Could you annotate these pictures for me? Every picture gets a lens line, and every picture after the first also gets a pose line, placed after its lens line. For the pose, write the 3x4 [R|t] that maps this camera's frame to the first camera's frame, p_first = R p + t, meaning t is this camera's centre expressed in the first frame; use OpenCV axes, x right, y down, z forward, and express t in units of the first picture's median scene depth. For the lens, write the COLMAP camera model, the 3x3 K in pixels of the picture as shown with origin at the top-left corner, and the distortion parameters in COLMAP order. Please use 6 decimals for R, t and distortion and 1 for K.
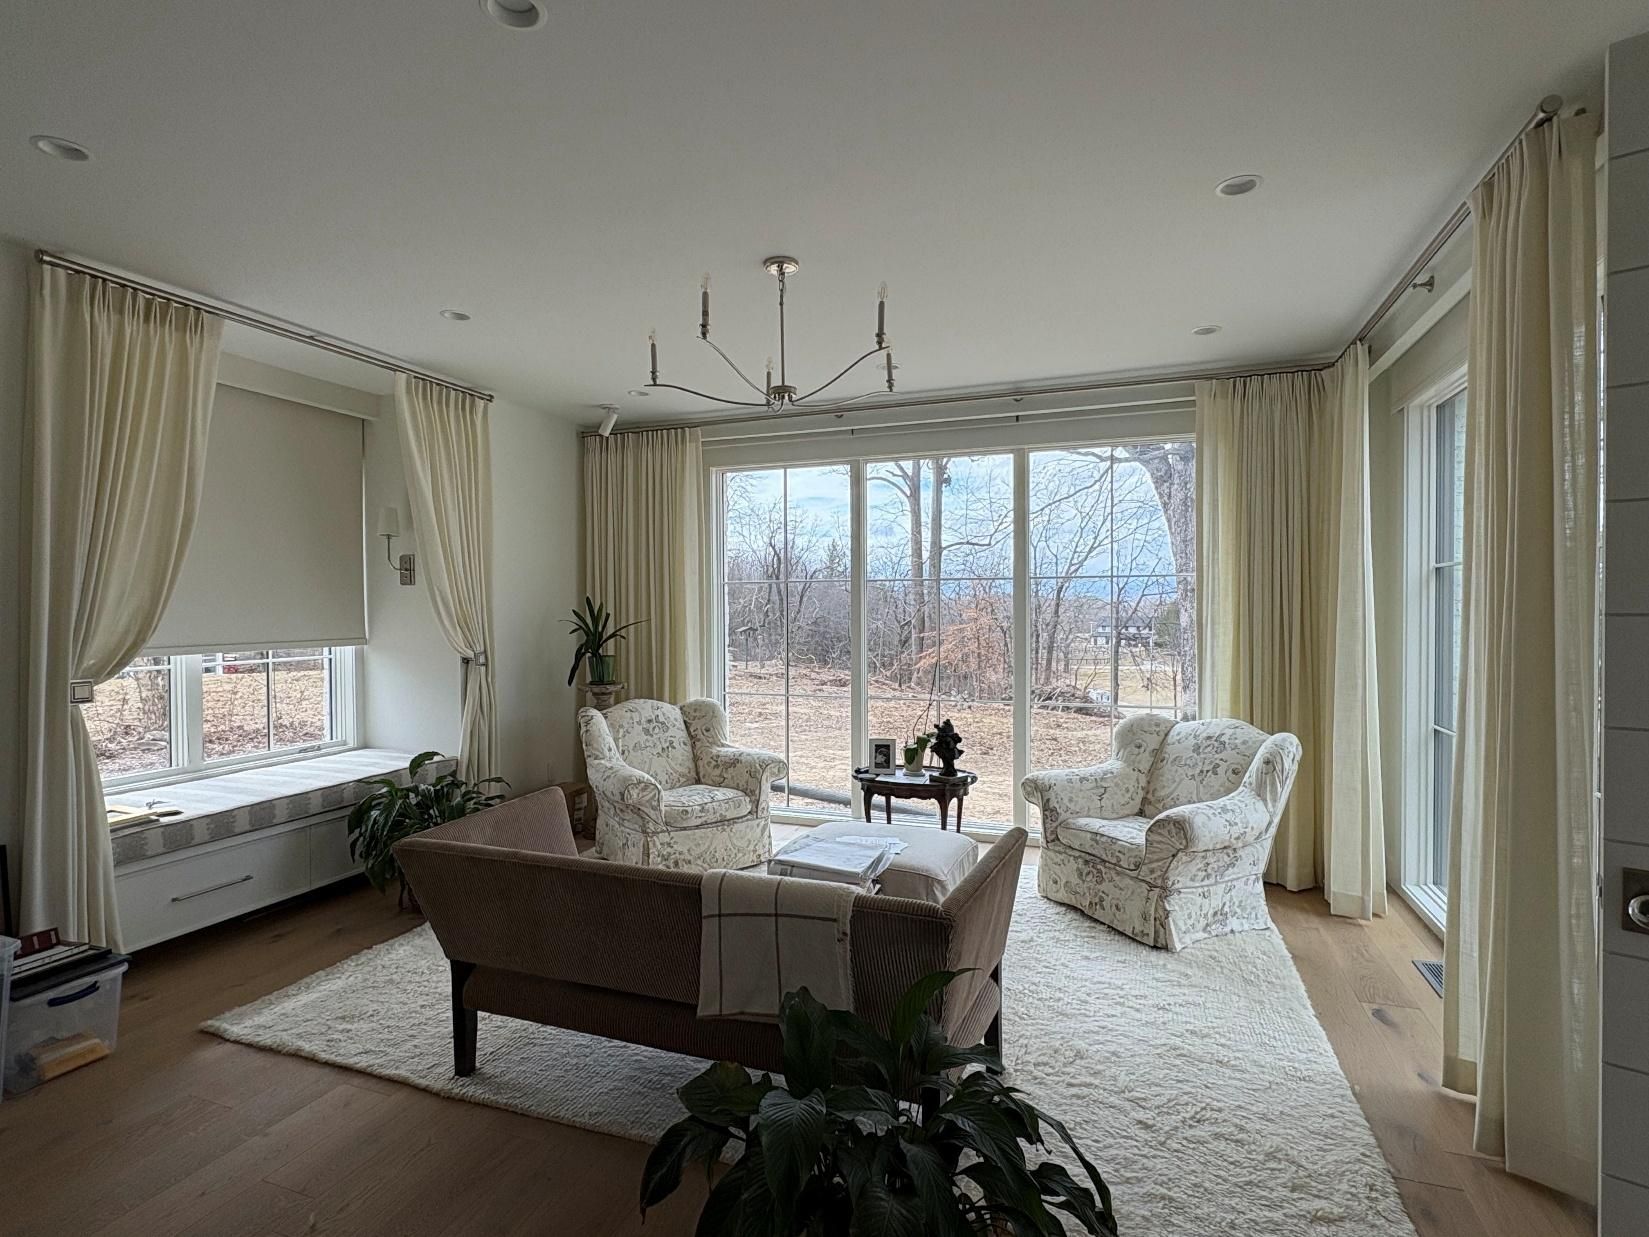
lens RADIAL K [[858.4, 0, 824.5], [0, 858.4, 618.5], [0, 0, 1]] dist [-0.002448, 0.000678]
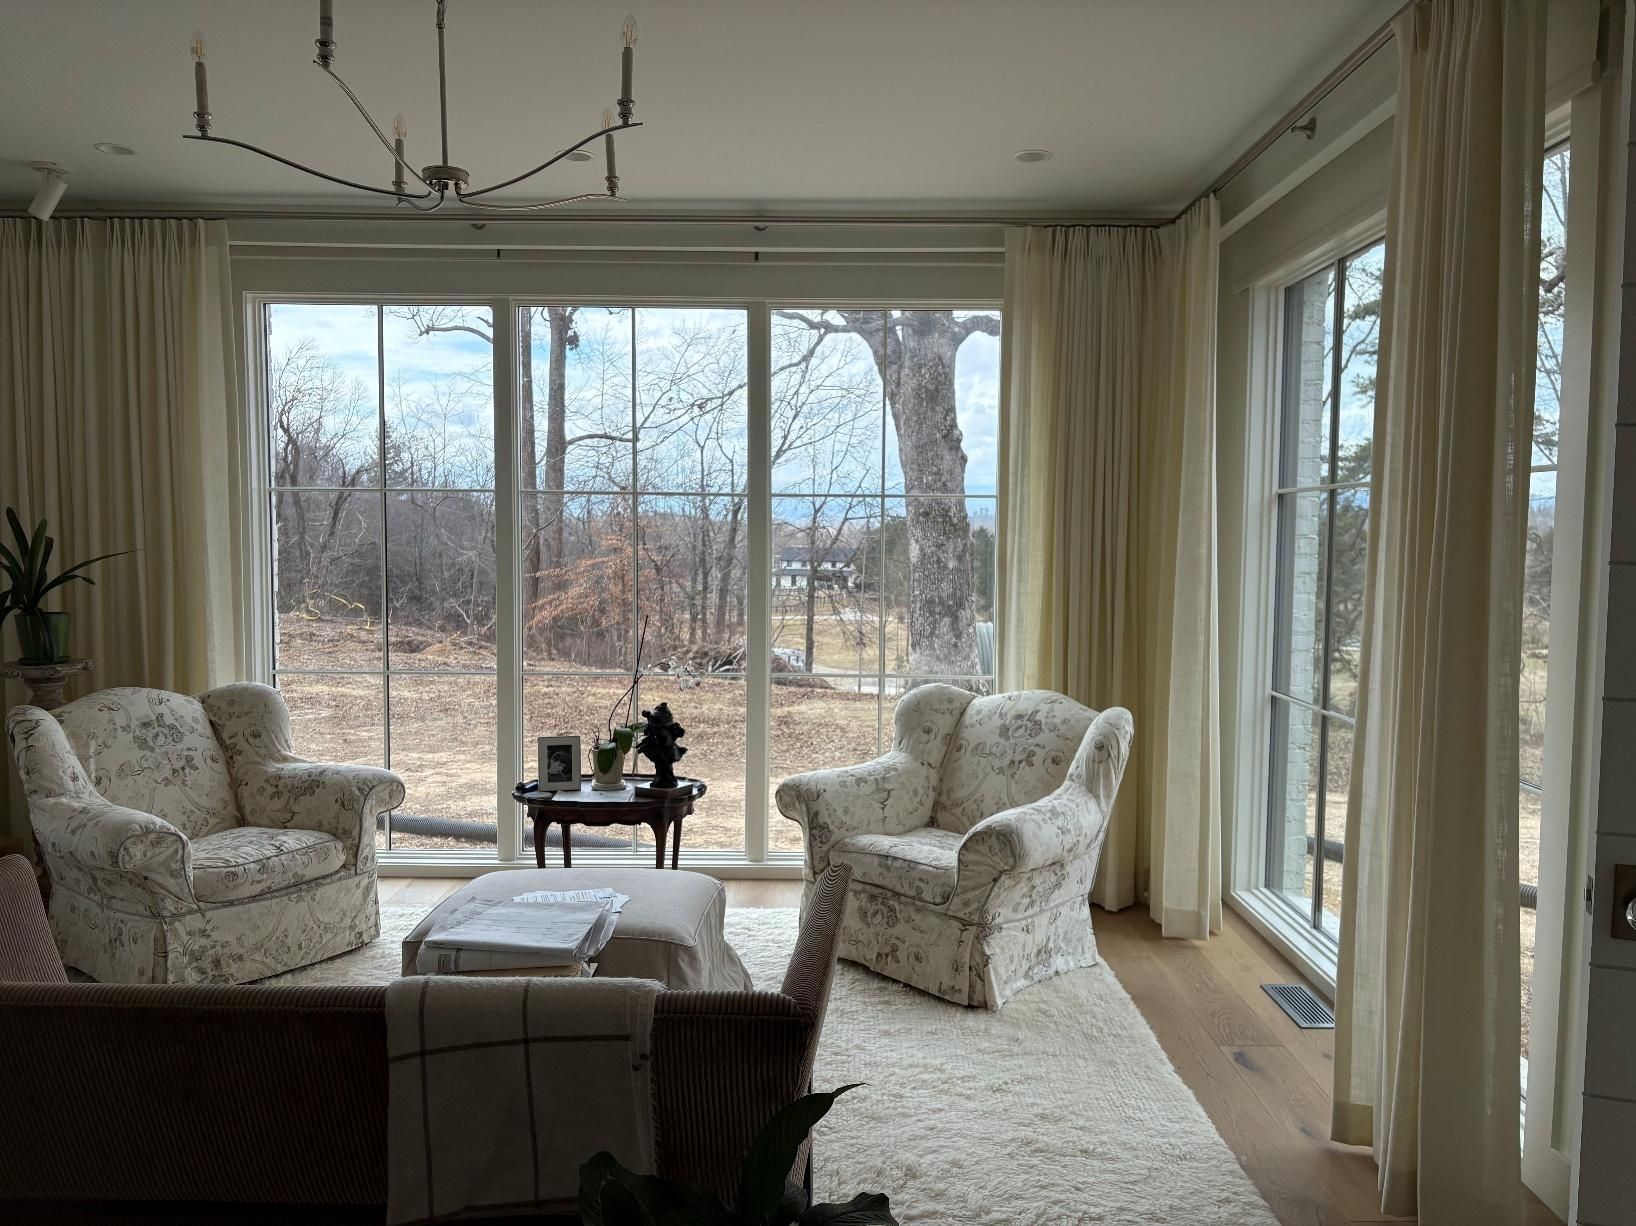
lens RADIAL K [[1247.4, 0, 818.0], [0, 1247.4, 613.0], [0, 0, 1]] dist [0.051981, -0.054336]
pose [[0.936057, -0.010200, 0.351701, -0.090051], [-0.008431, 0.998642, 0.051401, -0.004622], [-0.351747, -0.051080, 0.934700, 0.051753]]
